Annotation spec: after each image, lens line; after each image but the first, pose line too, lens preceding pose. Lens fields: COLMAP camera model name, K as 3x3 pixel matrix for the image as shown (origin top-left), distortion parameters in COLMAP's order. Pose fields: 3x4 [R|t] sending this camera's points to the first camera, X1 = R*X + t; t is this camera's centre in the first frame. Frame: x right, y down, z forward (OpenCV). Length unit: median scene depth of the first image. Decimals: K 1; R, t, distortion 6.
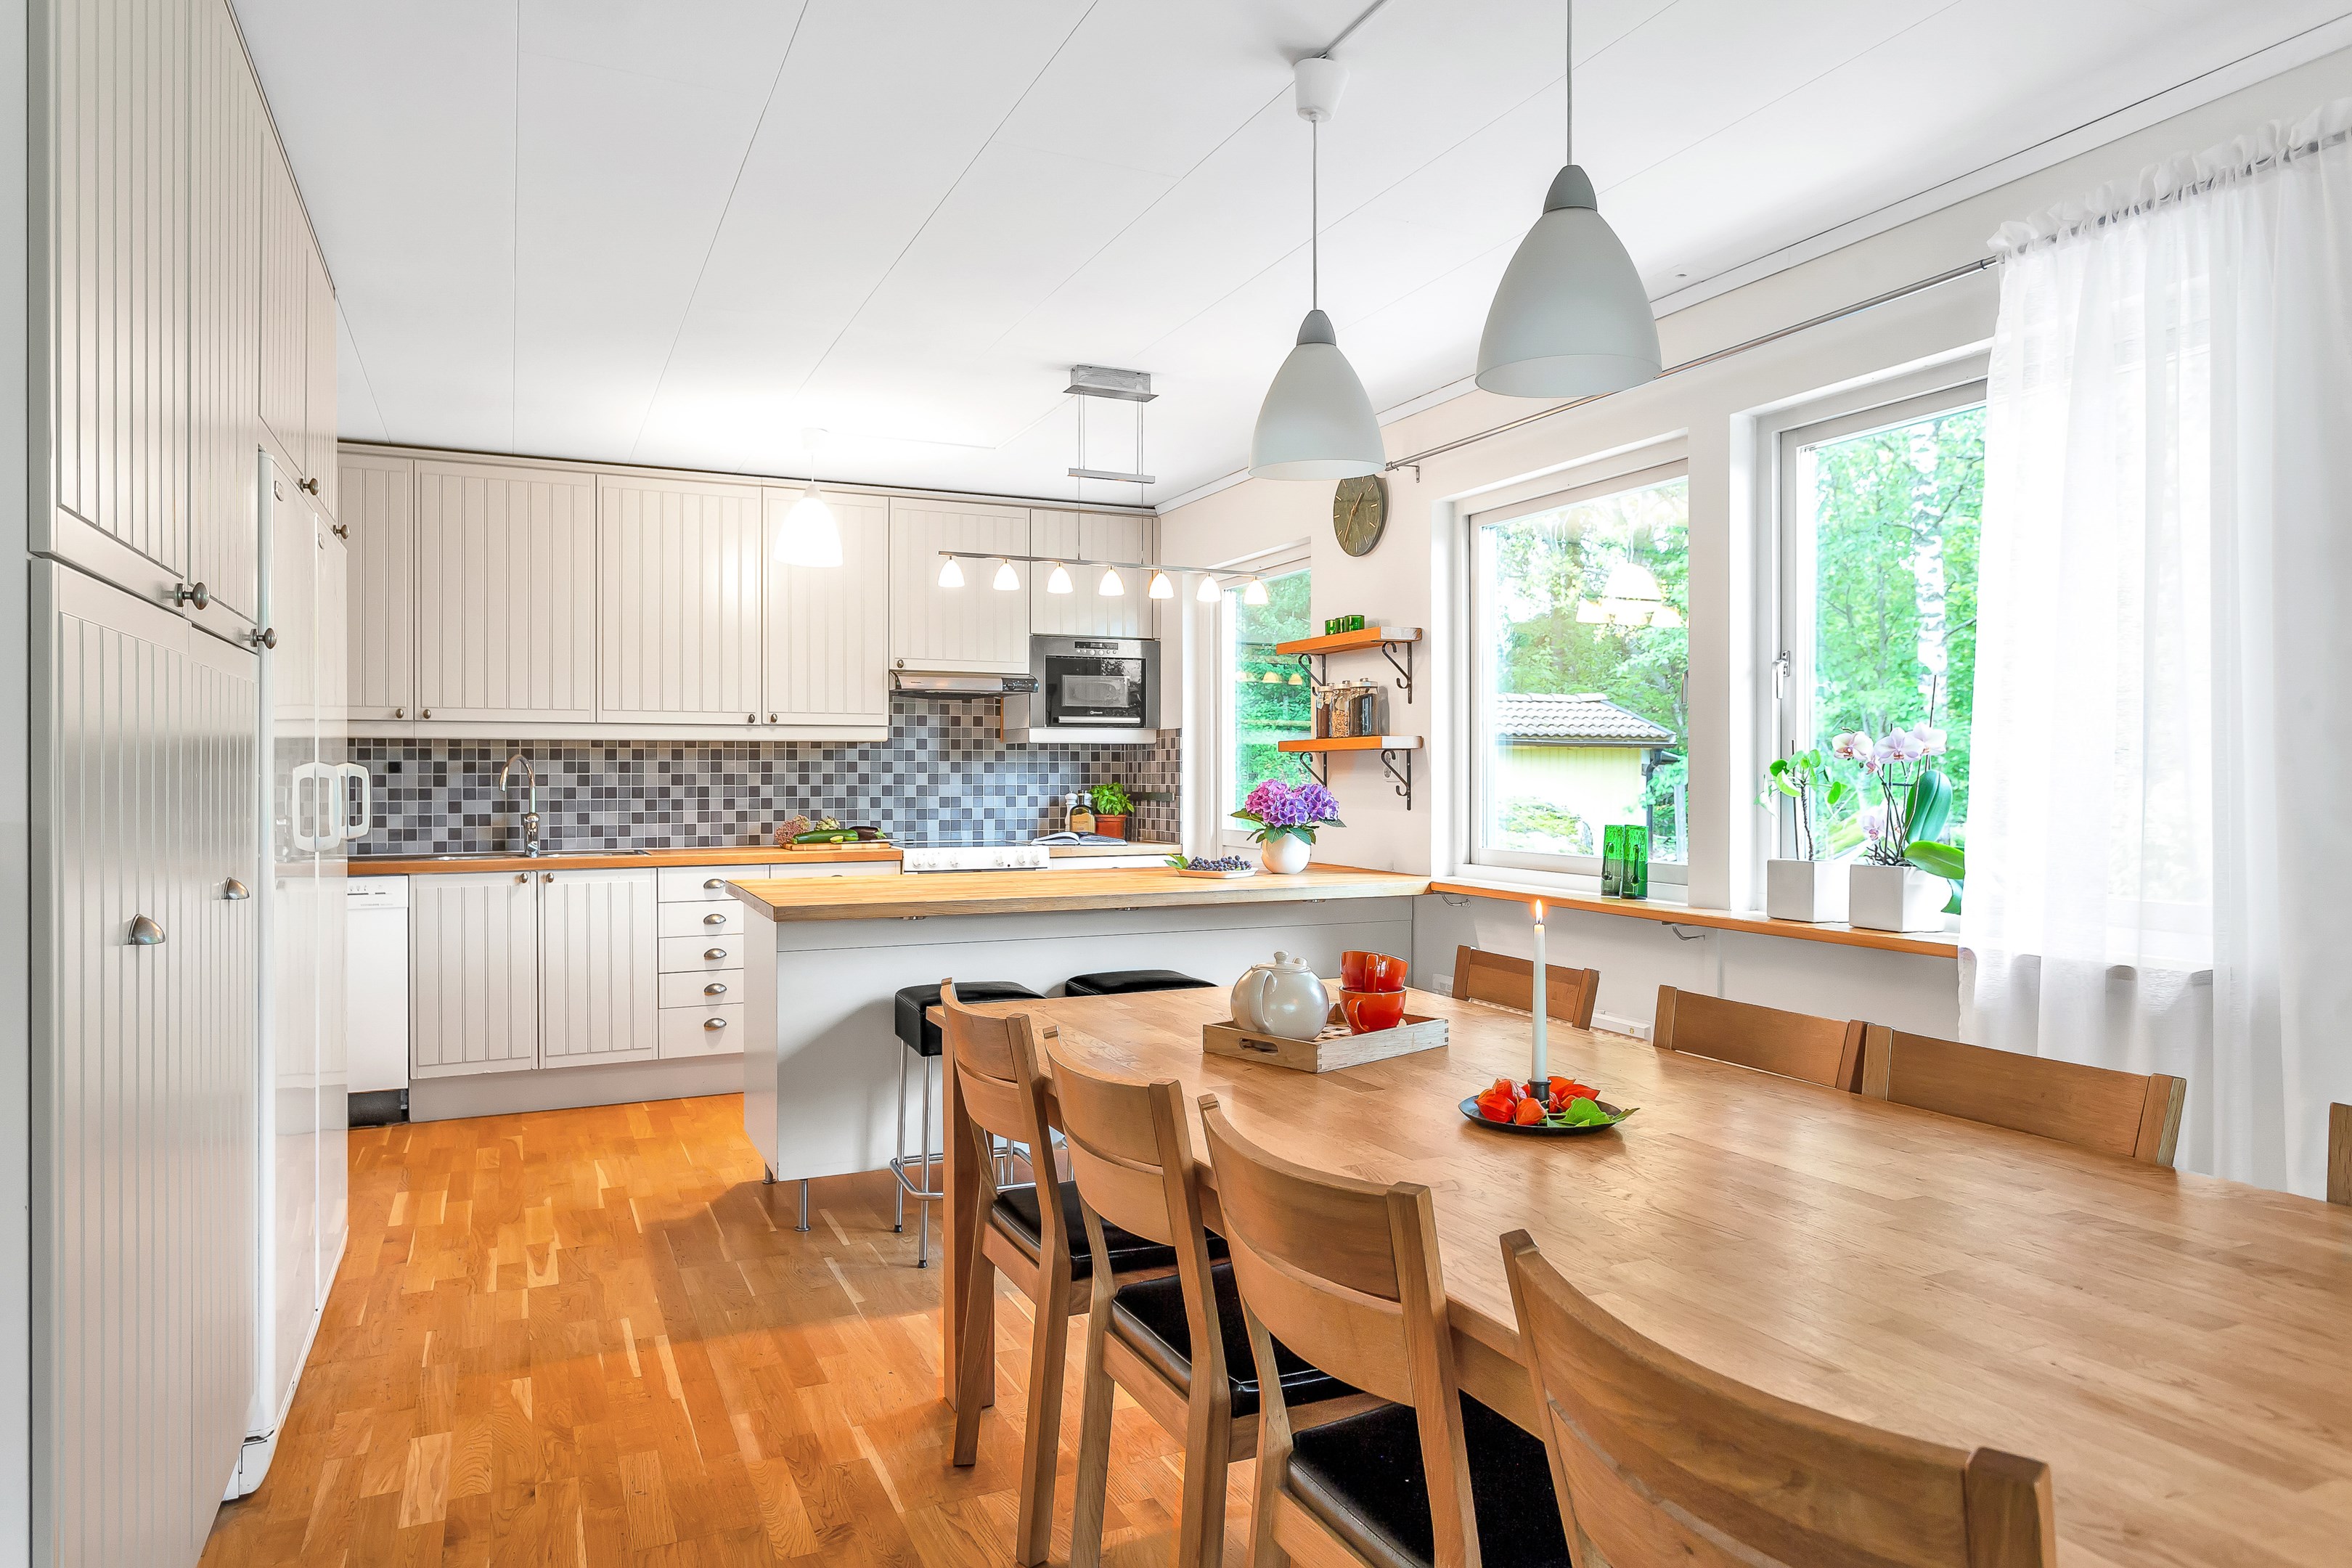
lens RADIAL K [[1425.1, 0, 1176.0], [0, 1425.1, 784.0], [0, 0, 1]] dist [0.000821, 0.000674]
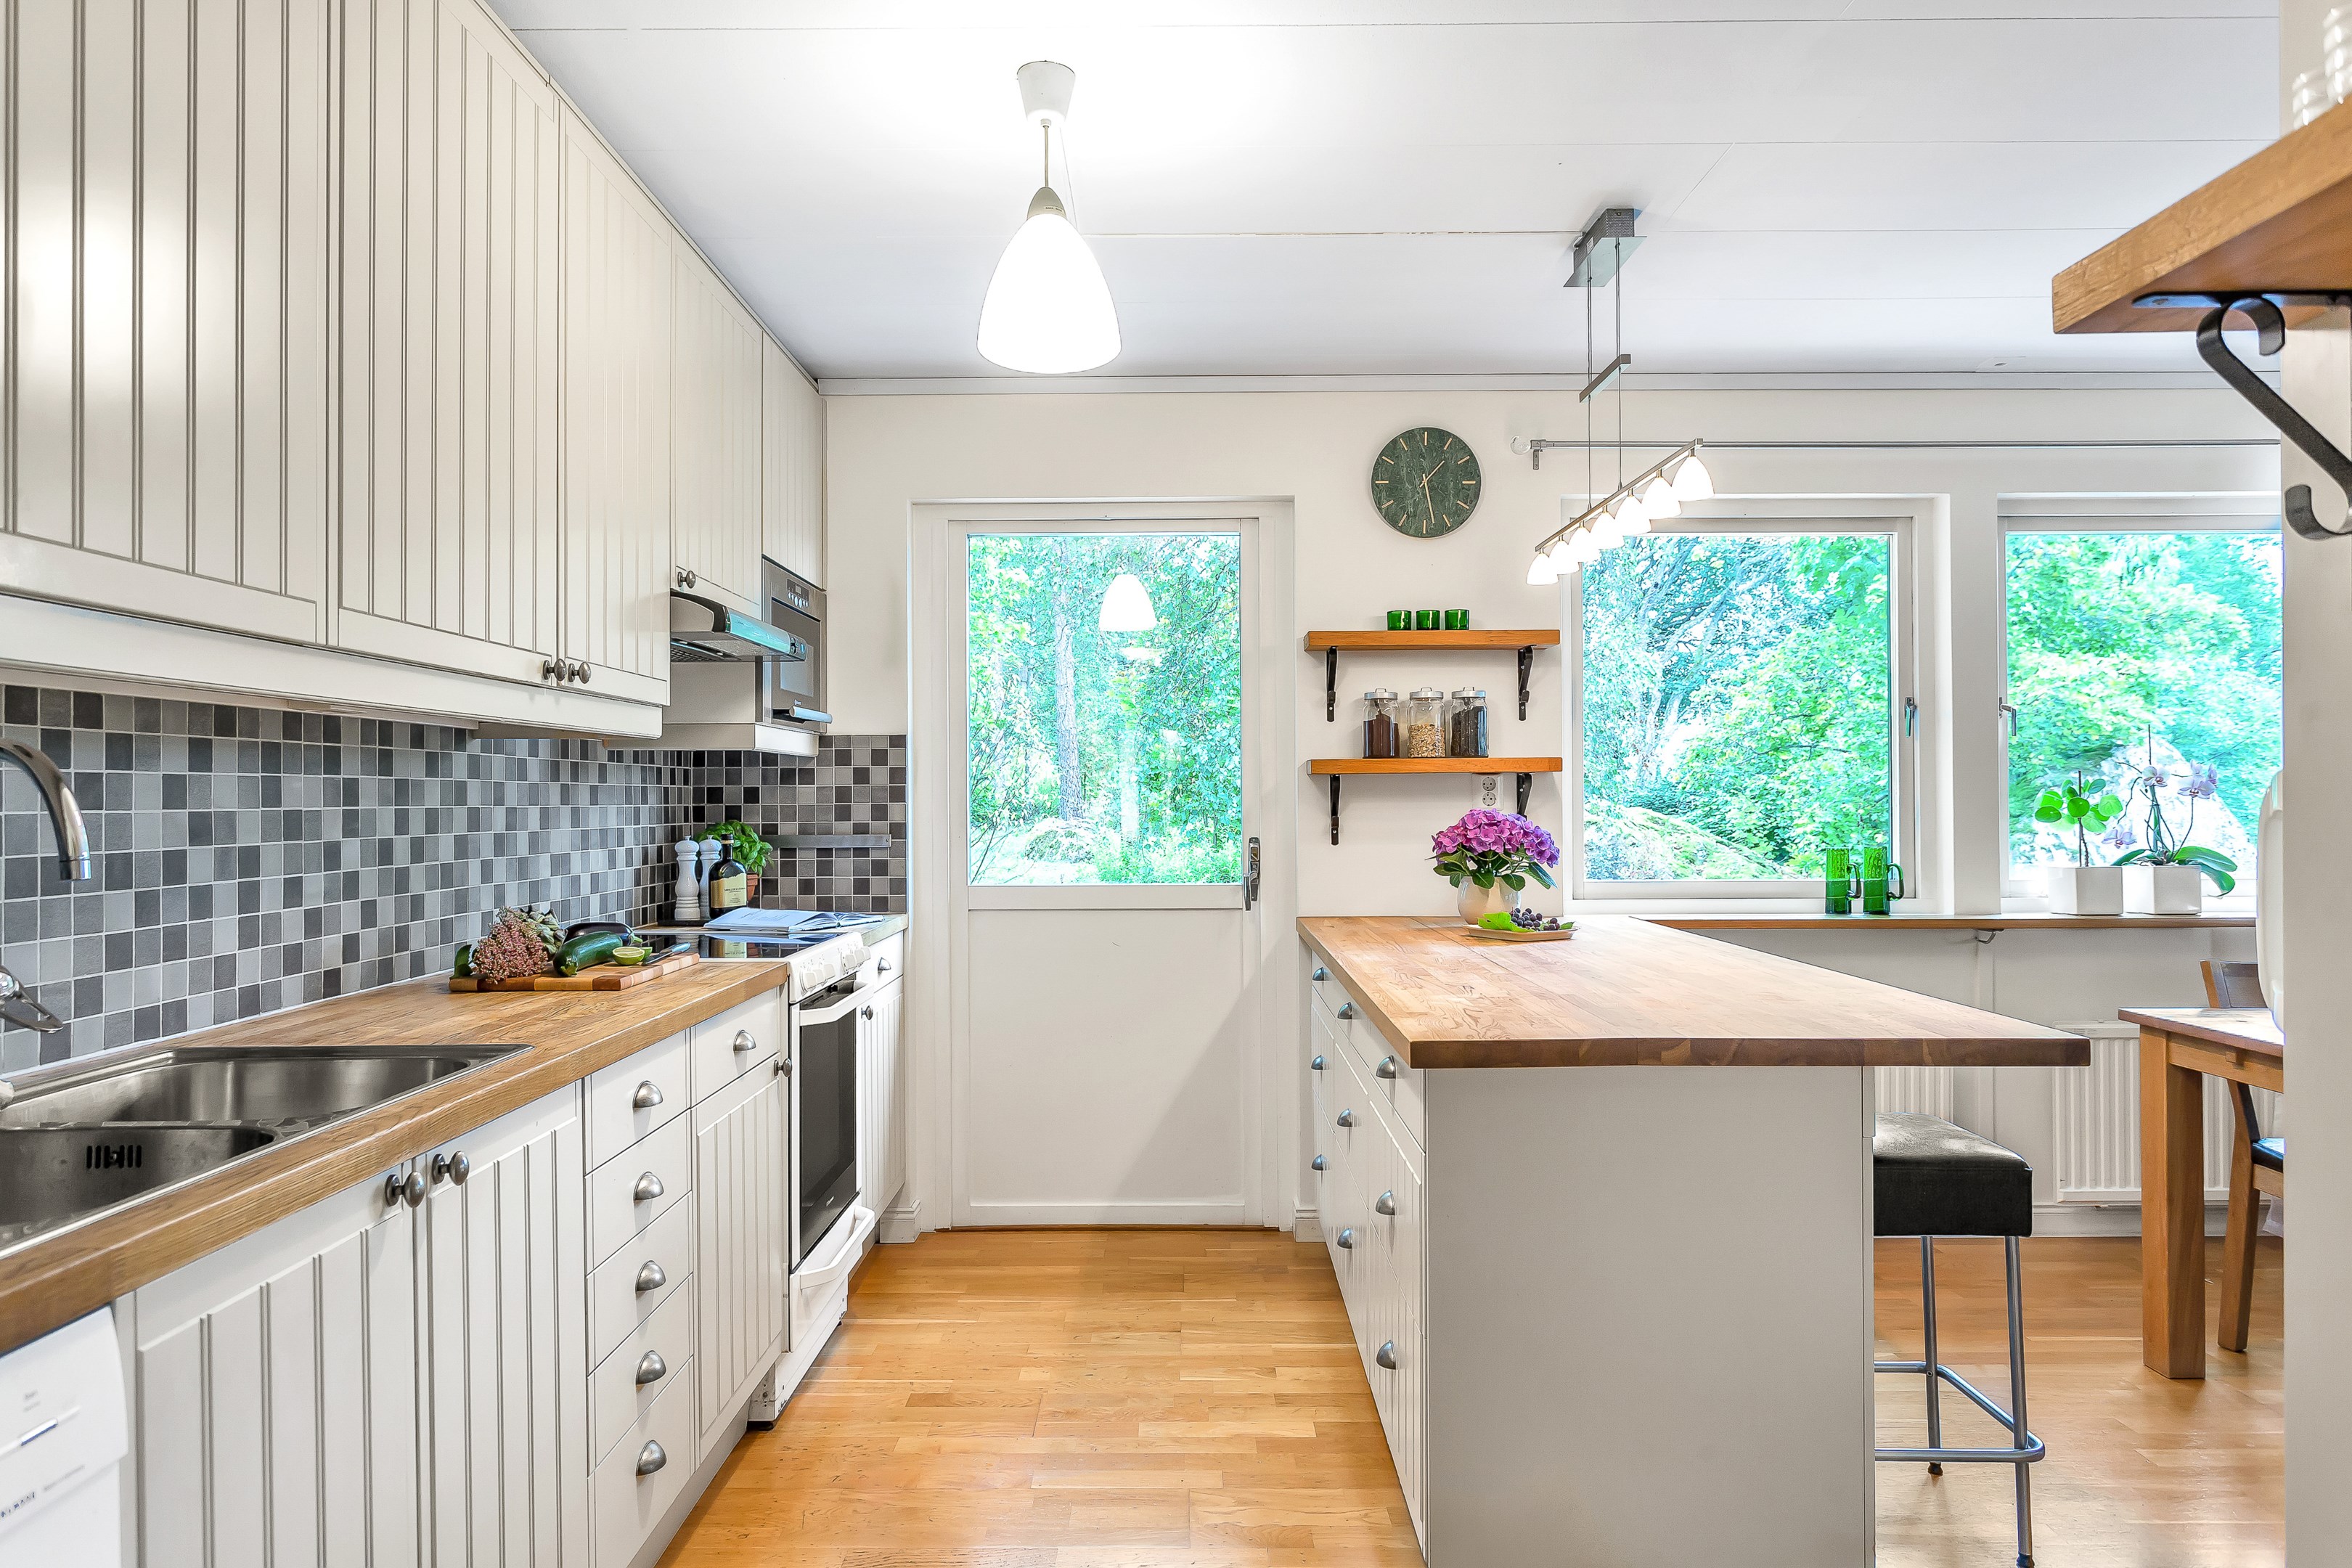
lens RADIAL K [[1425.1, 0, 1176.0], [0, 1425.1, 784.0], [0, 0, 1]] dist [0.000821, 0.000674]
pose [[0.418936, 0.008351, 0.907977, -0.559755], [0.011743, 0.999824, -0.014614, -0.005913], [-0.907940, 0.016785, 0.418765, 0.643300]]
